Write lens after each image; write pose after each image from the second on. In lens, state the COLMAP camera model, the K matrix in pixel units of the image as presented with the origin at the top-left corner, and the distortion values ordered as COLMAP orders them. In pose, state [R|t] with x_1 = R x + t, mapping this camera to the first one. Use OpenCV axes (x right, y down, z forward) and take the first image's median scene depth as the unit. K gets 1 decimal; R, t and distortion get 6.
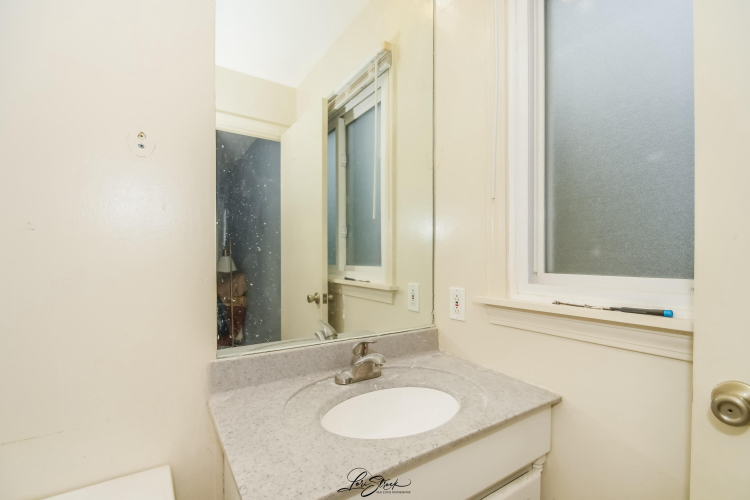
lens RADIAL K [[342.1, 0, 375.8], [0, 342.1, 256.4], [0, 0, 1]] dist [-0.001459, -0.000709]
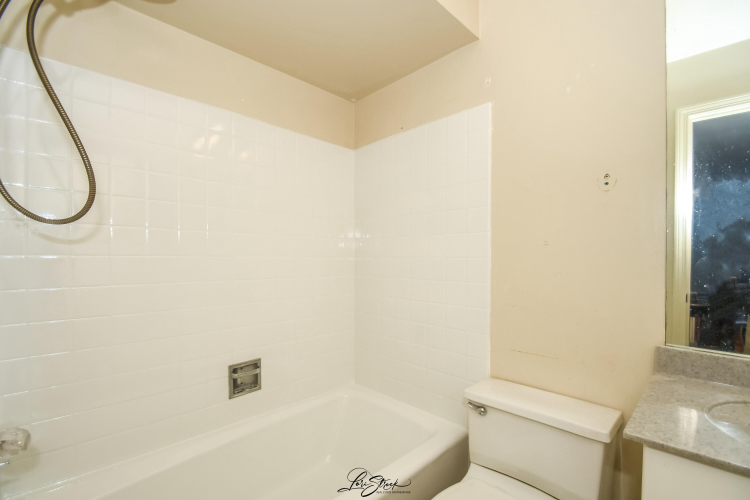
lens RADIAL K [[342.1, 0, 375.8], [0, 342.1, 256.4], [0, 0, 1]] dist [-0.001459, -0.000709]
pose [[0.205951, 0.002607, -0.978559, 0.505113], [-0.000655, 0.999997, 0.002526, -0.016863], [0.978562, 0.000121, 0.205952, -0.242453]]
